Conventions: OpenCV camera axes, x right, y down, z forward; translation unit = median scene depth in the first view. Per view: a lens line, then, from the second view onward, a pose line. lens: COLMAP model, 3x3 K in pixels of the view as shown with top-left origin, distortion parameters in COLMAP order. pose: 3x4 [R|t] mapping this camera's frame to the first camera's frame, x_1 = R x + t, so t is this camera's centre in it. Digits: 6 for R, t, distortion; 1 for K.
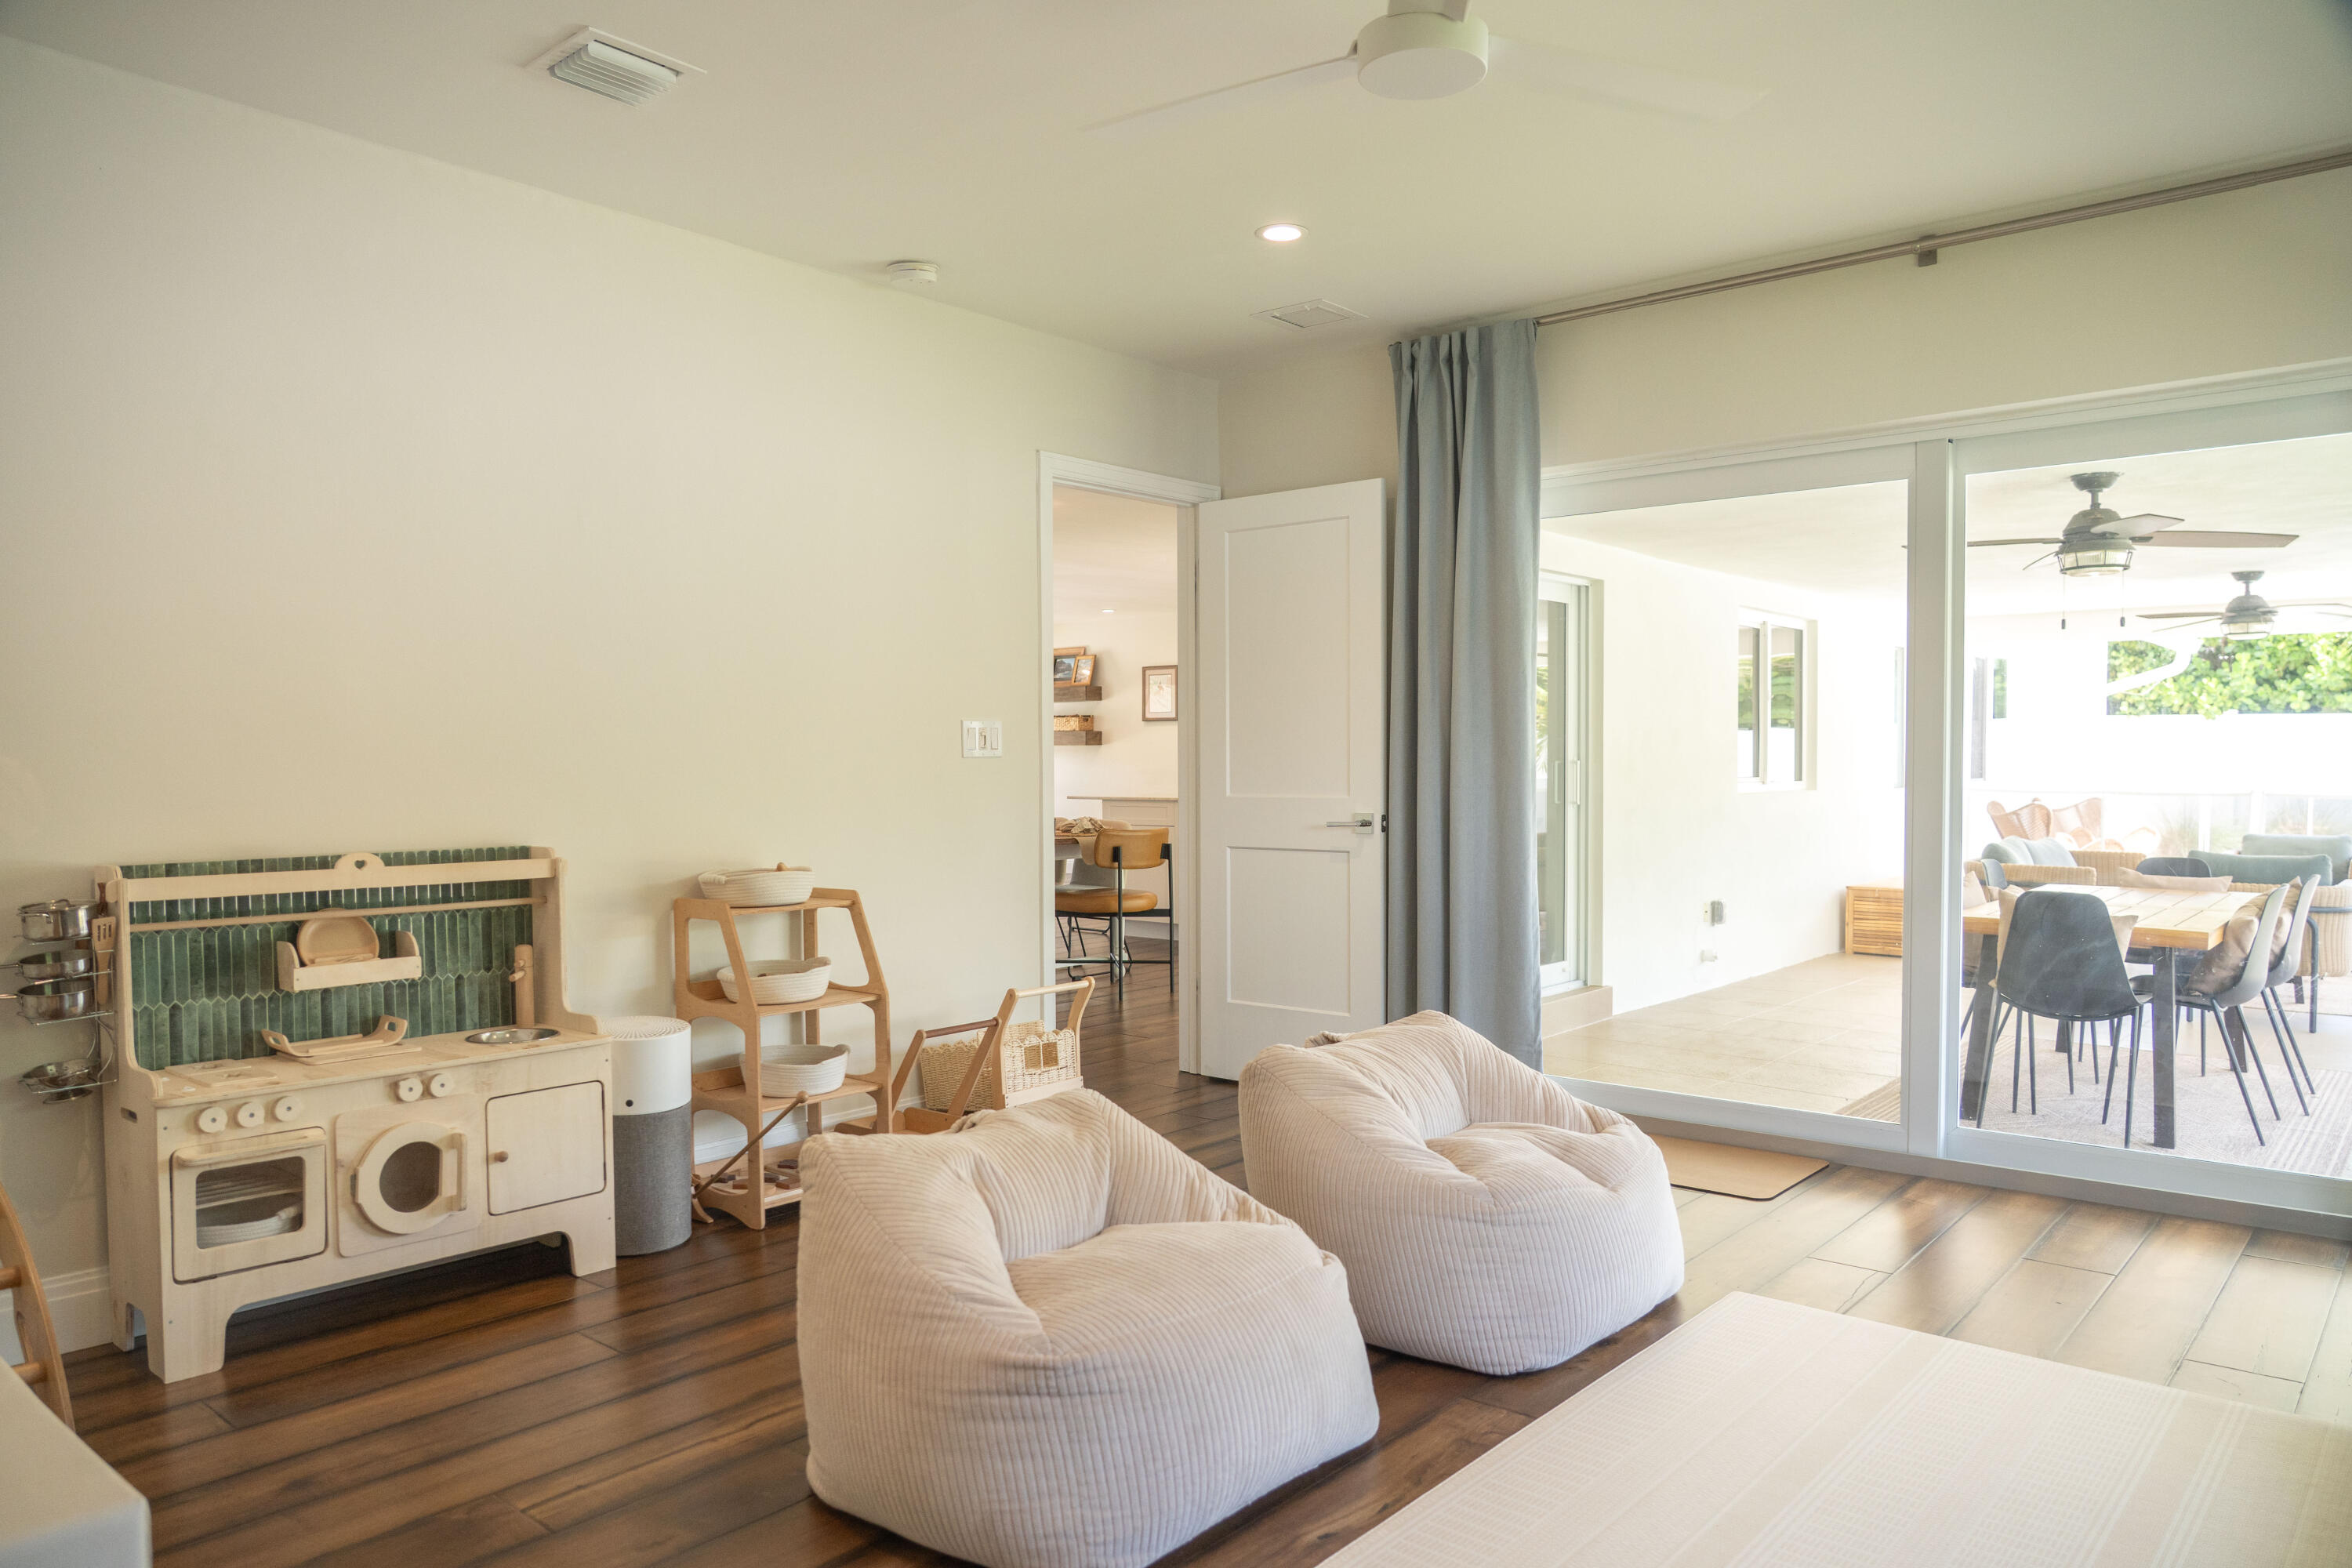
lens RADIAL K [[1604.5, 0, 1172.3], [0, 1604.5, 810.9], [0, 0, 1]] dist [-0.016203, 0.006929]
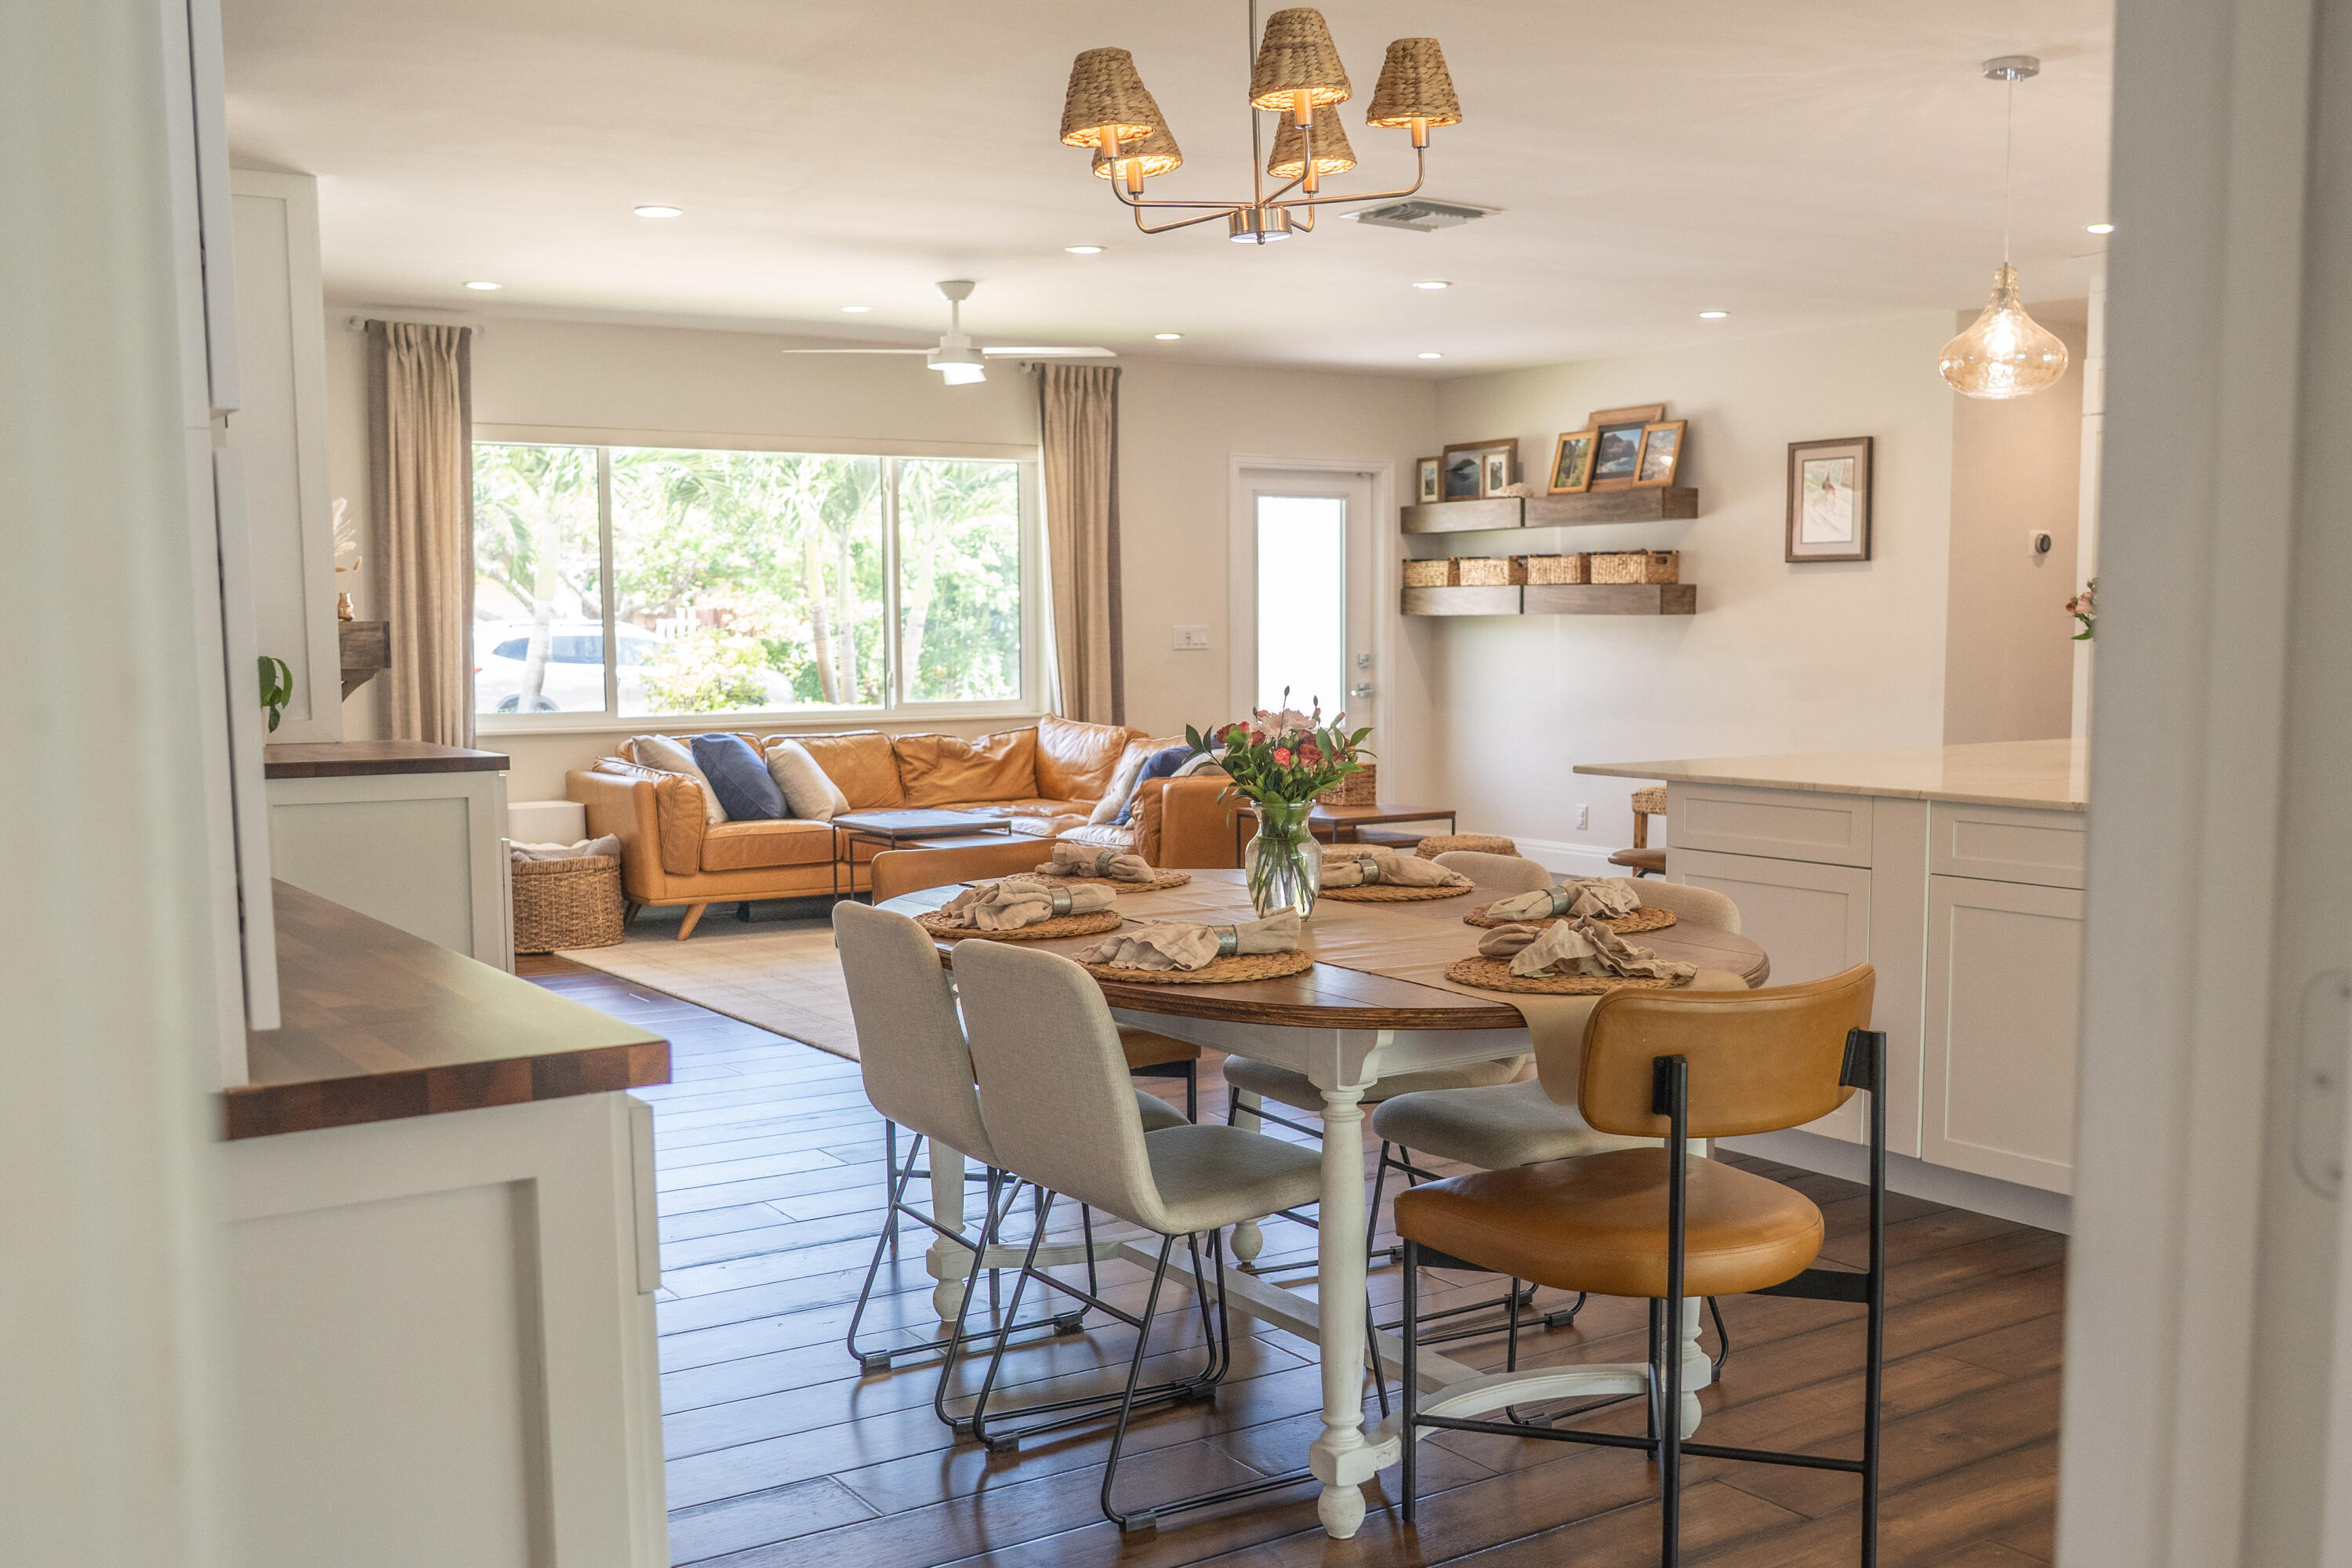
lens RADIAL K [[2280.4, 0, 1175.8], [0, 2280.4, 877.8], [0, 0, 1]] dist [-0.005737, 0.003110]
pose [[0.961513, 0.028073, -0.273320, -0.023983], [-0.005958, 0.996663, 0.081412, -0.074496], [0.274694, -0.076650, 0.958472, 1.325986]]
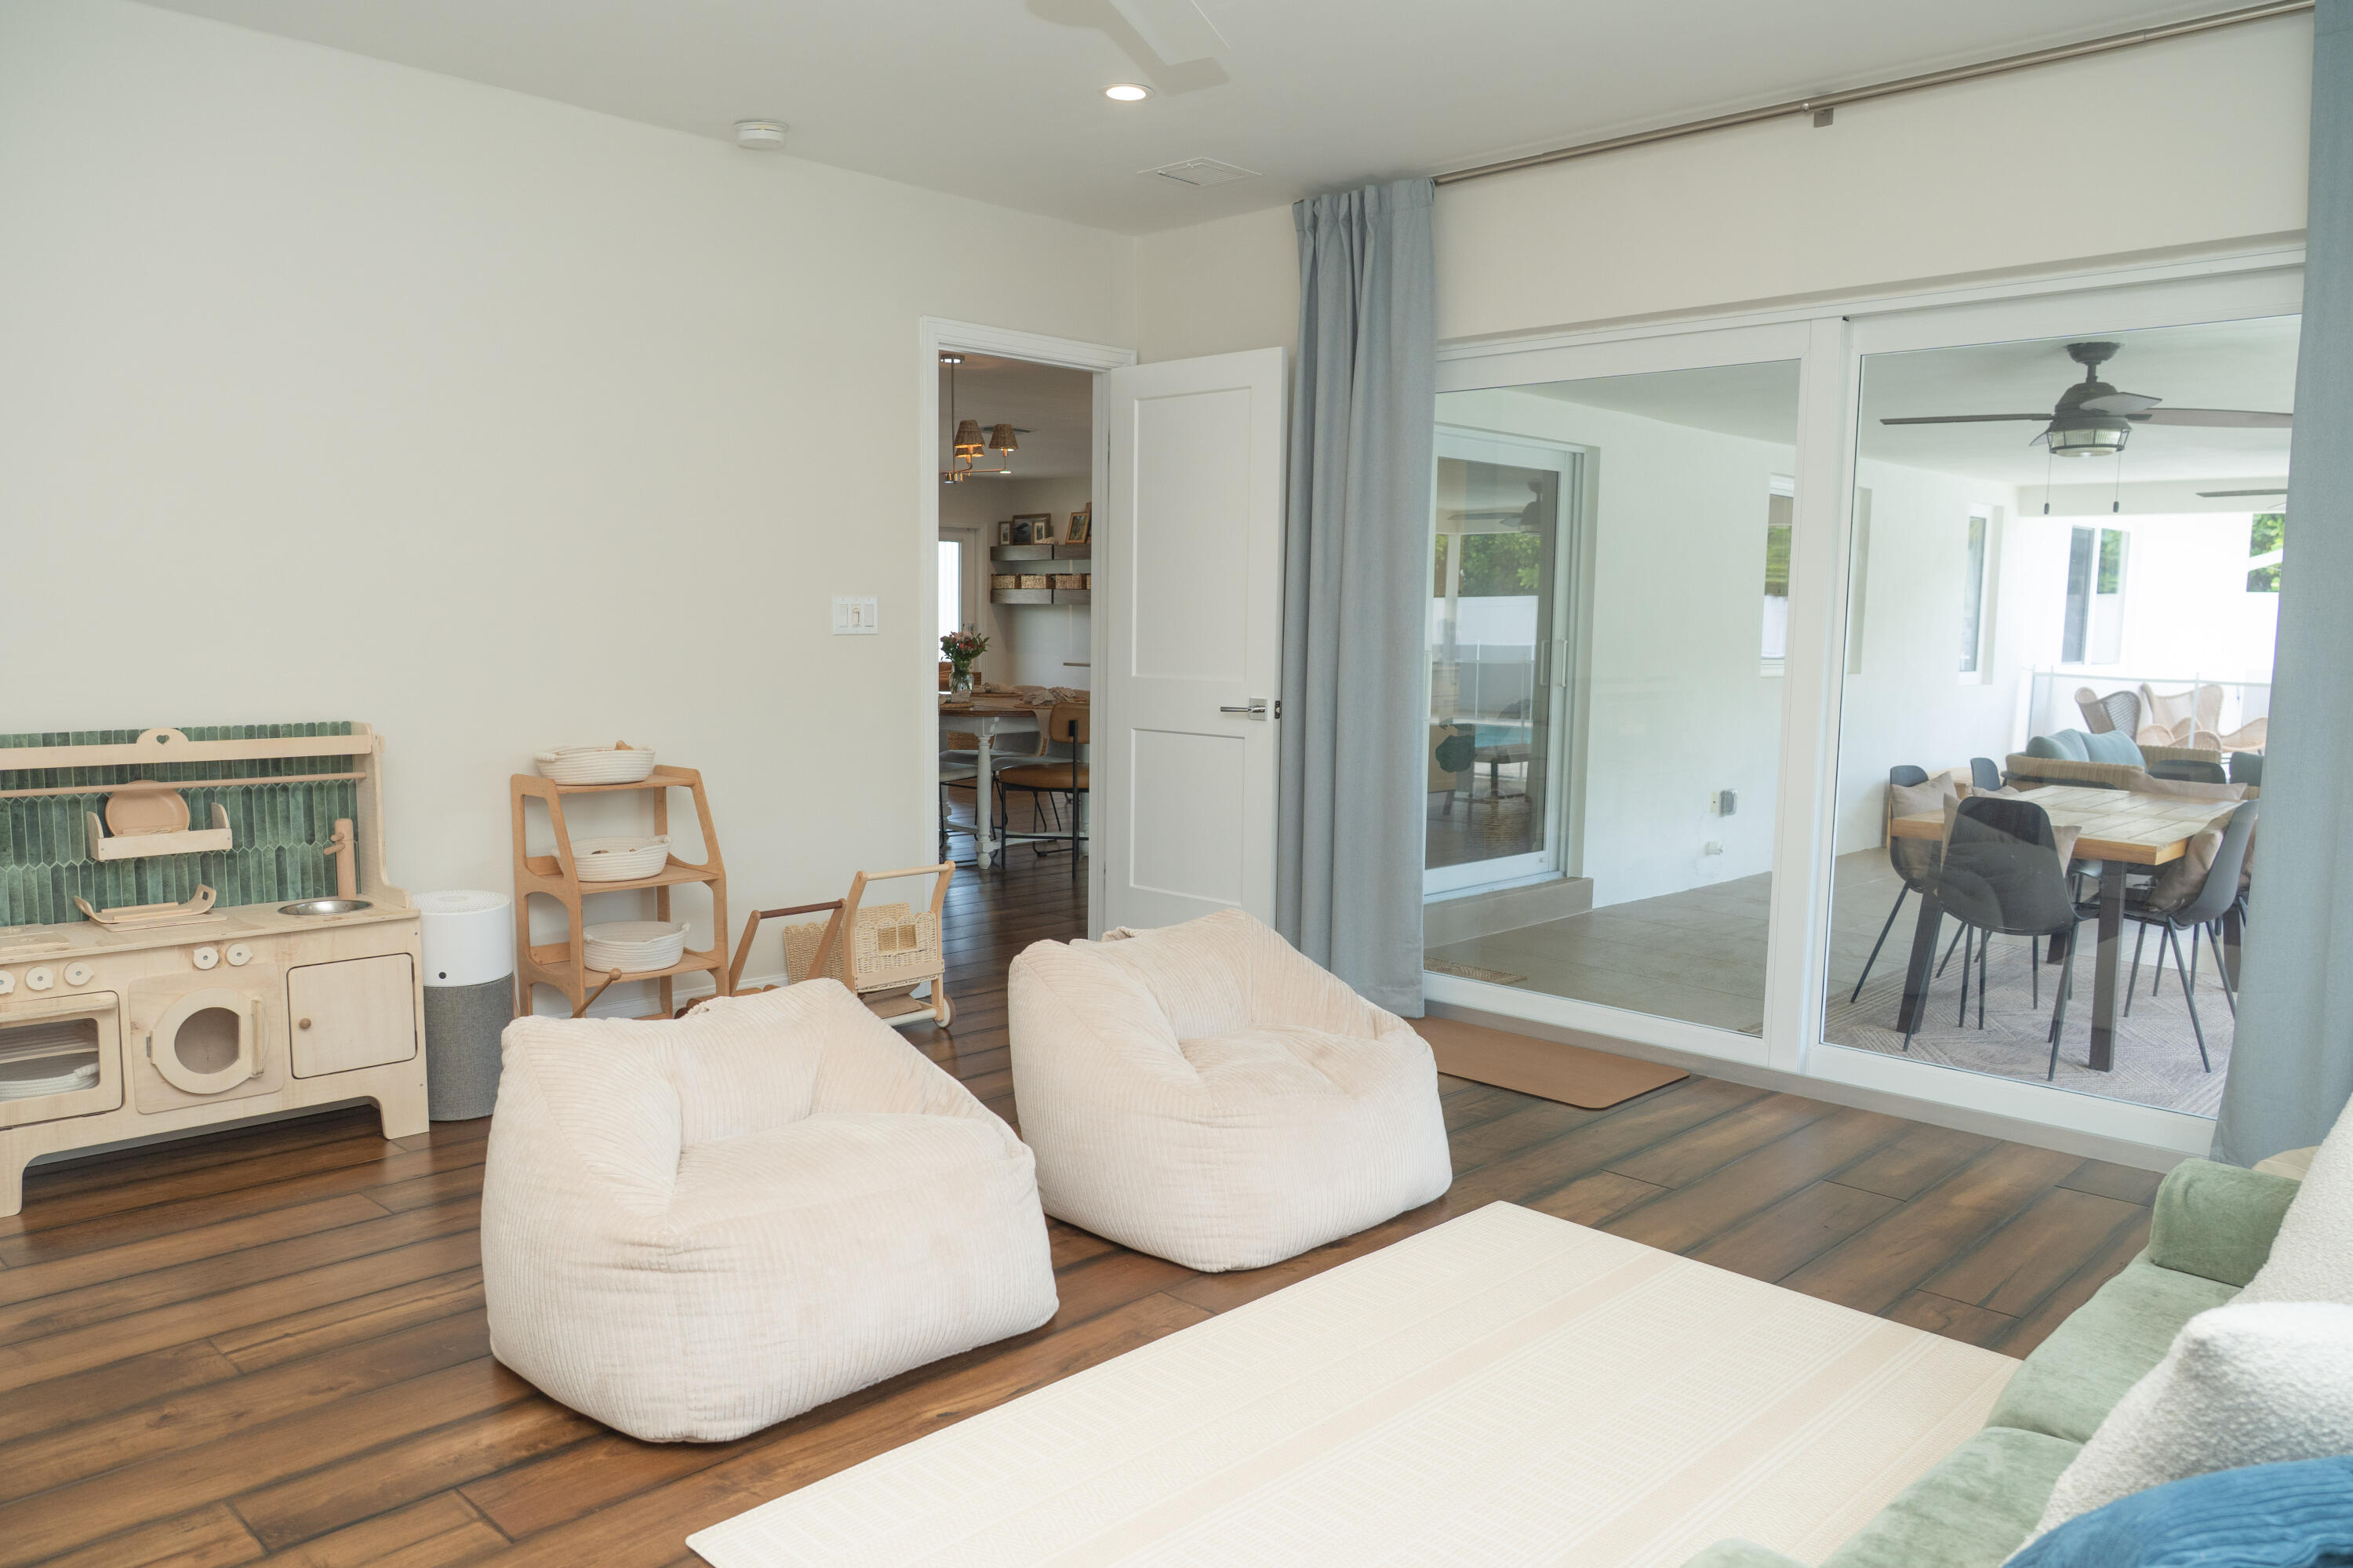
lens RADIAL K [[1697.9, 0, 1174.4], [0, 1697.9, 816.0], [0, 0, 1]] dist [-0.013346, 0.000553]
pose [[0.997514, 0.026738, -0.065206, 0.200116], [-0.020948, 0.995907, 0.087922, -0.024891], [0.067290, -0.086338, 0.993991, -0.040400]]
